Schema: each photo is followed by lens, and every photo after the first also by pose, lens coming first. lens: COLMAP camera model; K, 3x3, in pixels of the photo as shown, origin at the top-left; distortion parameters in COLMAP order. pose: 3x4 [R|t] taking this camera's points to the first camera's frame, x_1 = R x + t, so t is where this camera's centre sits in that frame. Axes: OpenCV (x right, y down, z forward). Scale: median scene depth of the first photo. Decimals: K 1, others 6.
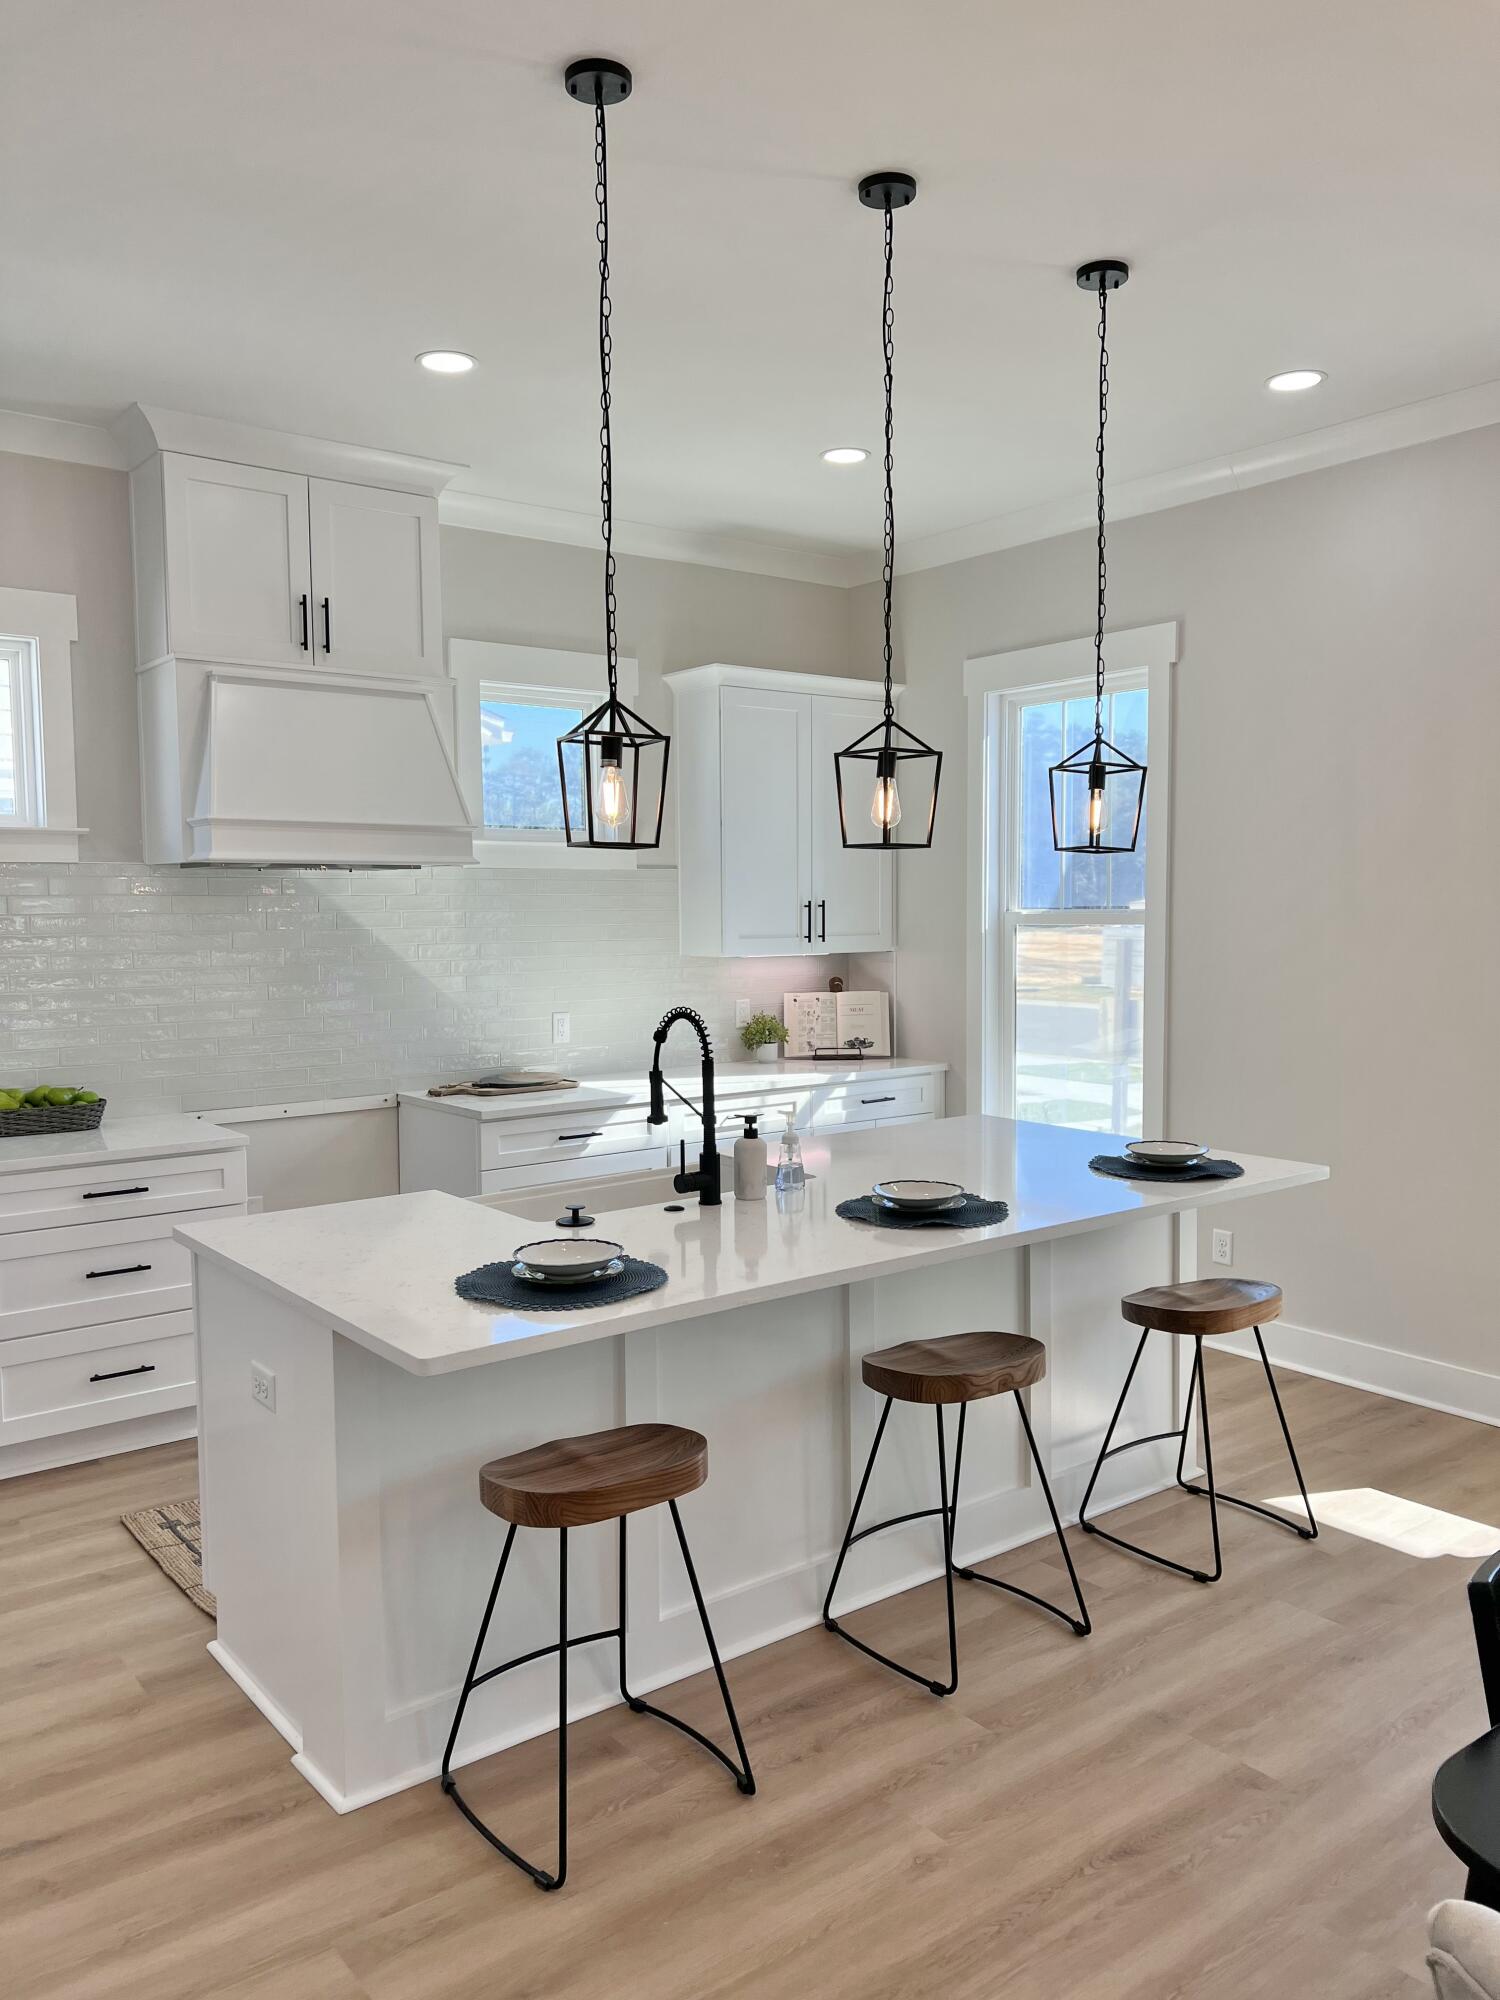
lens RADIAL K [[1506.3, 0, 737.4], [0, 1506.3, 996.7], [0, 0, 1]] dist [0.057177, -0.061614]
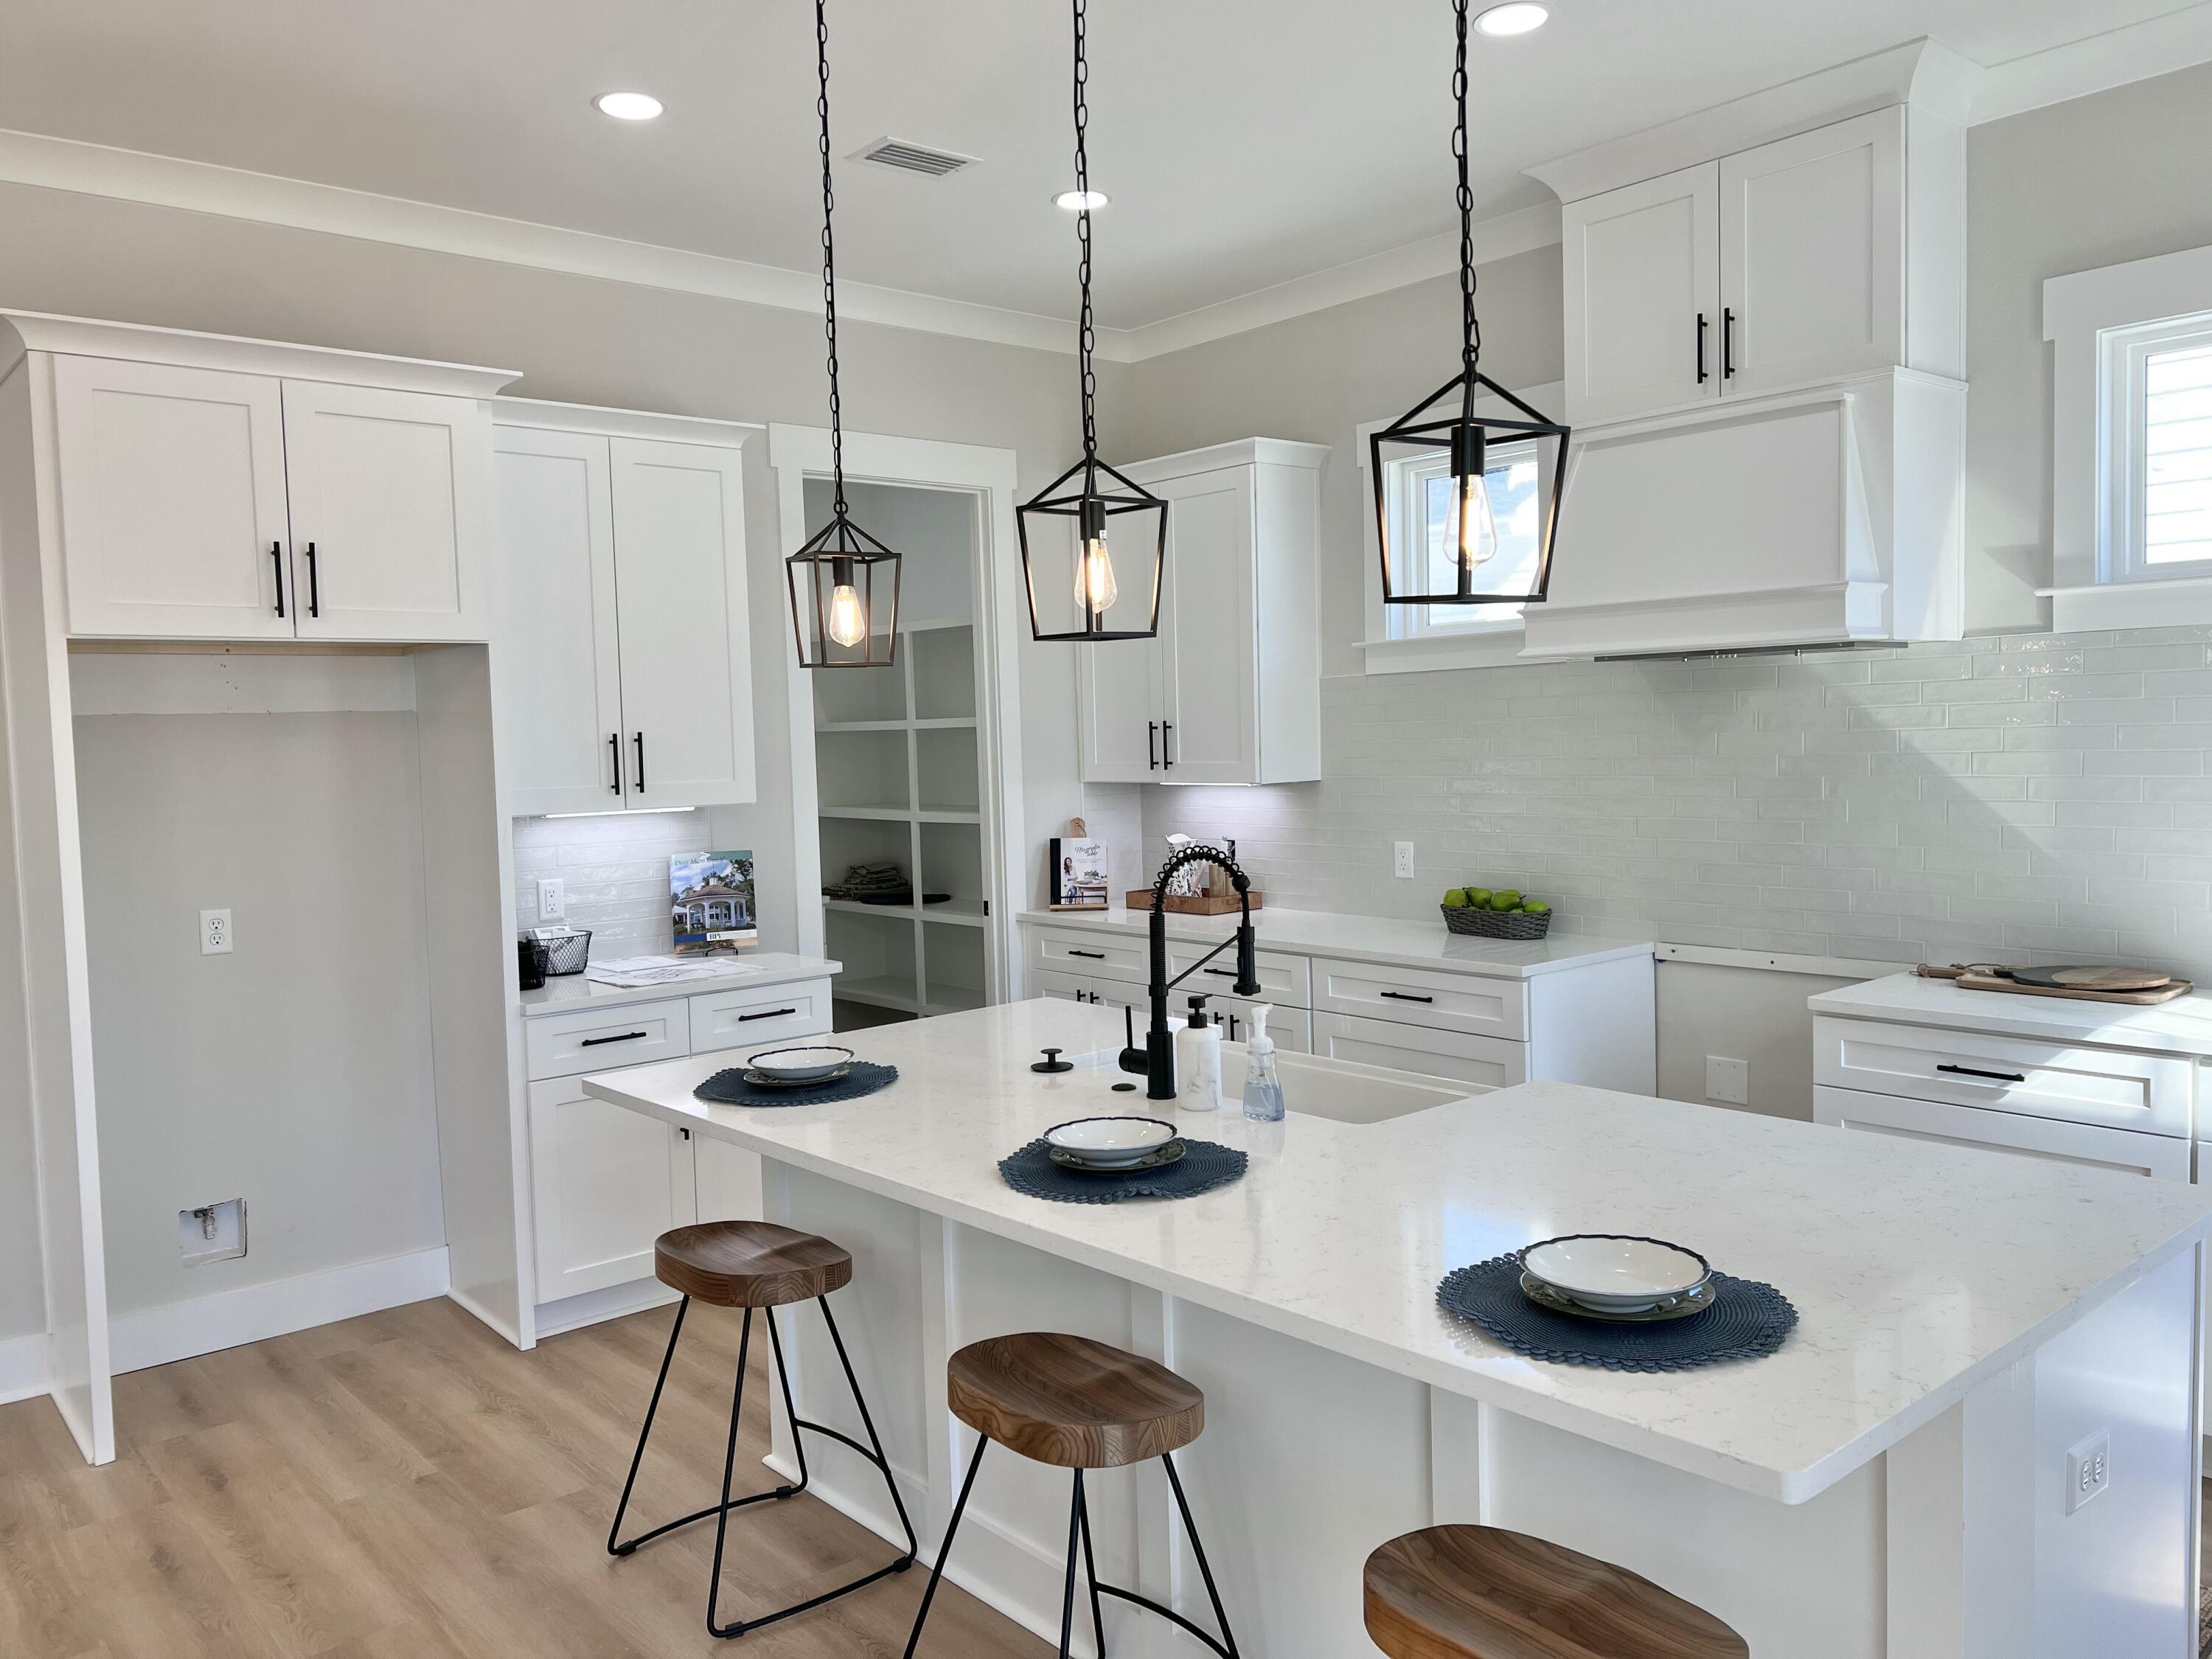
lens RADIAL K [[1666.0, 0, 1114.6], [0, 1666.0, 811.7], [0, 0, 1]] dist [0.057177, -0.061614]
pose [[0.051234, 0.059412, -0.996918, 0.914145], [-0.035645, 0.997702, 0.057627, -0.066990], [0.998050, 0.032583, 0.053234, 1.005185]]
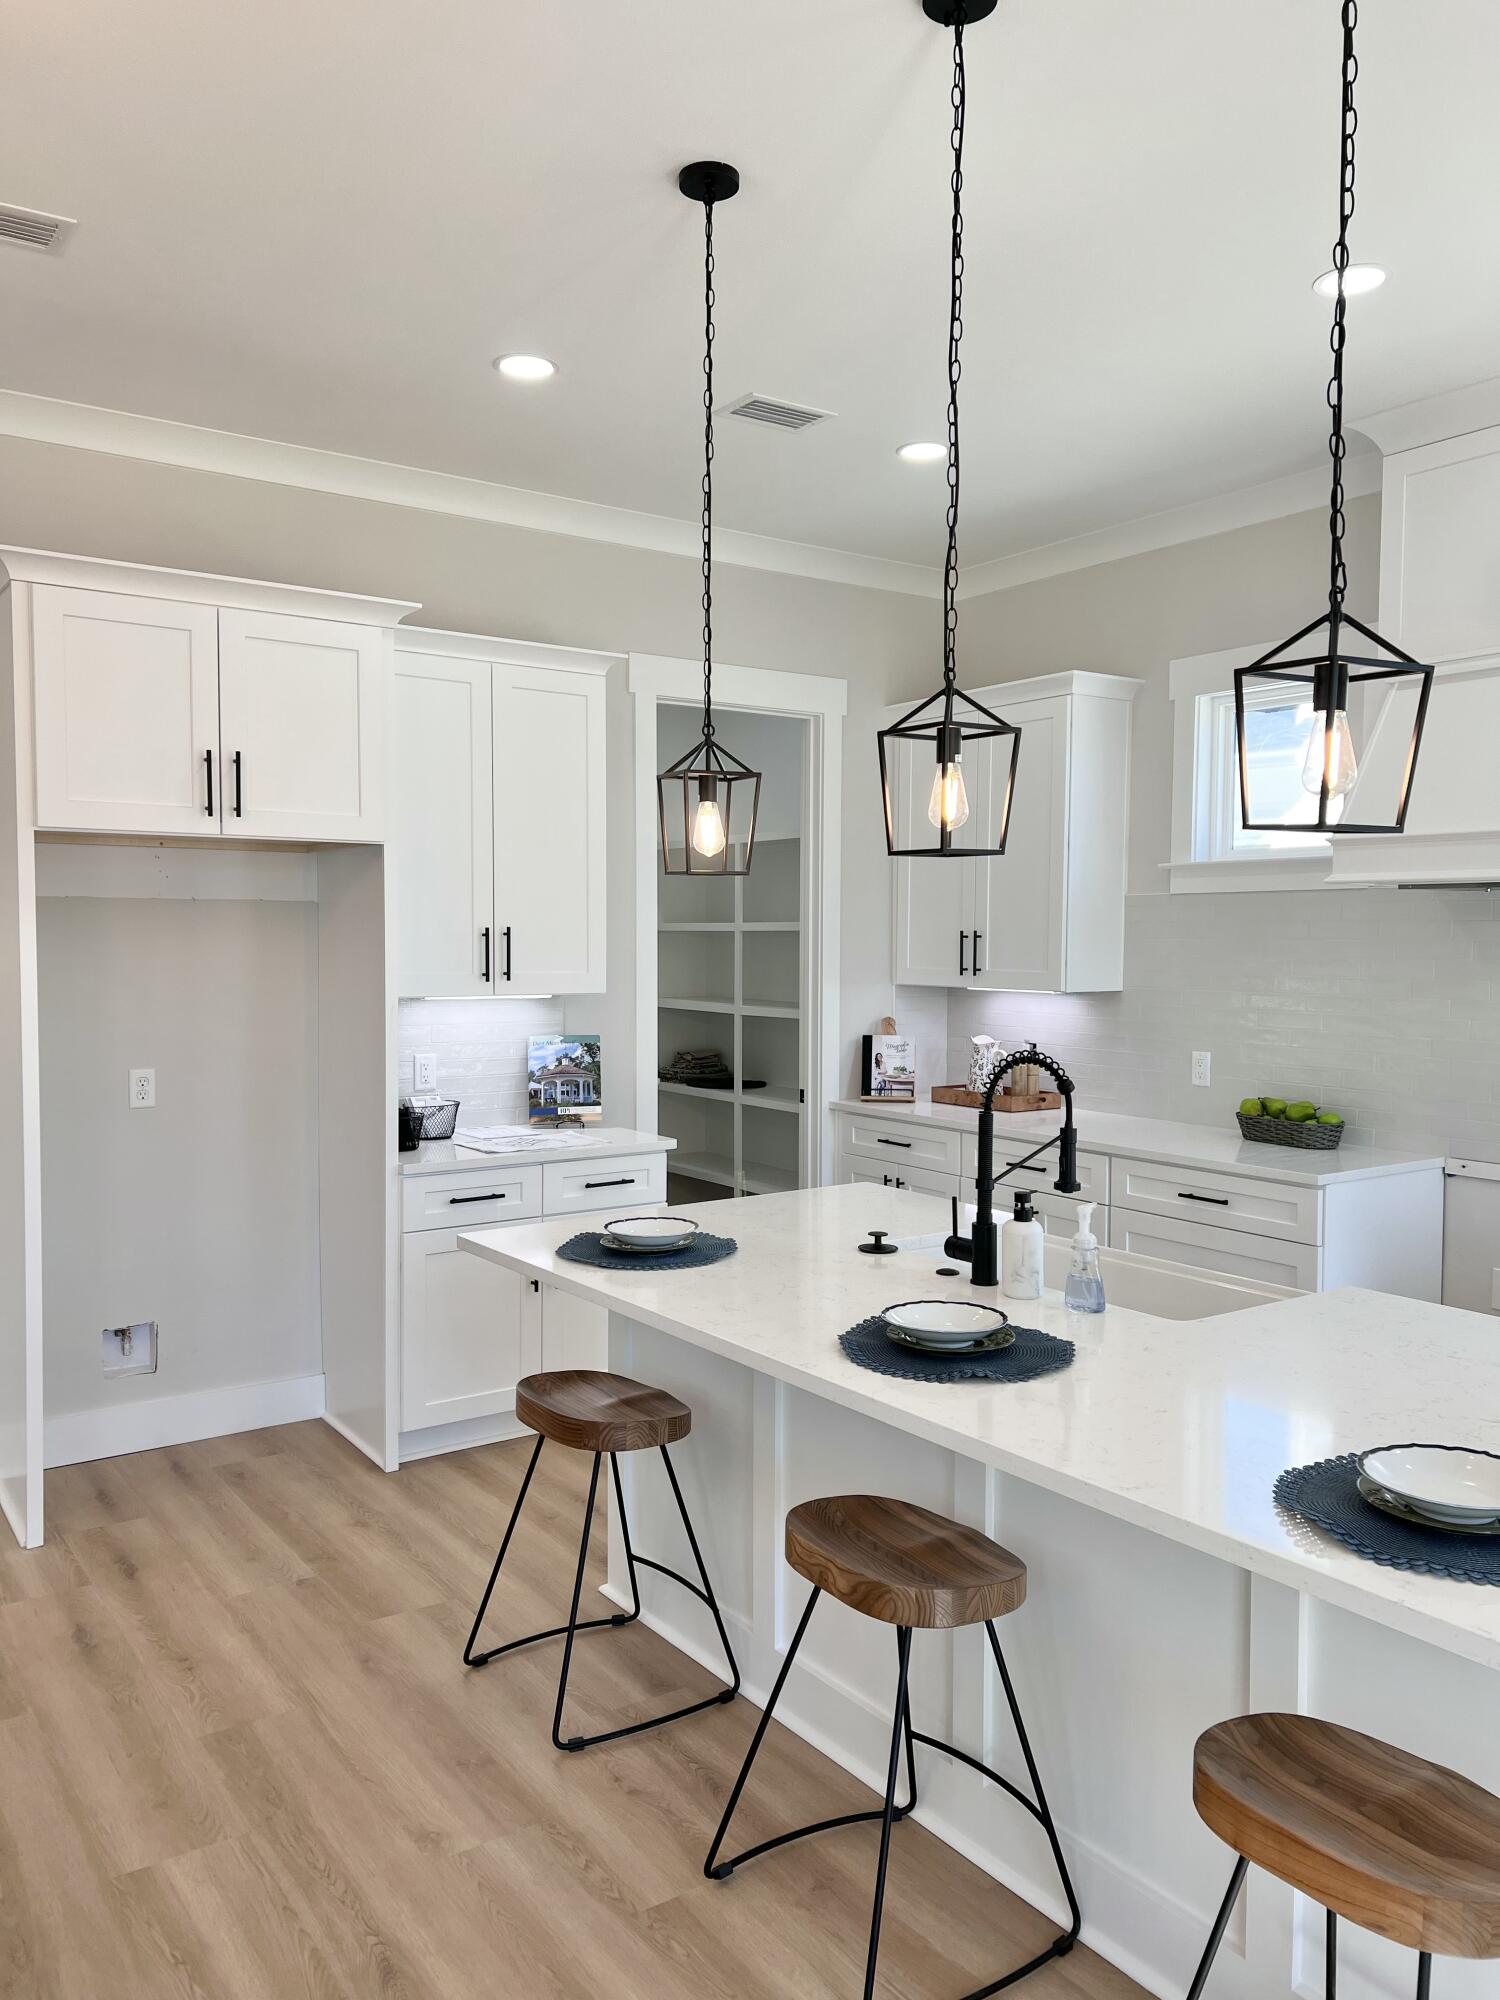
lens RADIAL K [[1506.3, 0, 737.4], [0, 1506.3, 996.7], [0, 0, 1]] dist [0.057177, -0.061614]
pose [[-0.051594, 0.053123, -0.997254, 0.897317], [-0.067628, 0.996106, 0.056560, -0.067231], [0.996376, 0.070361, -0.047800, 0.969082]]
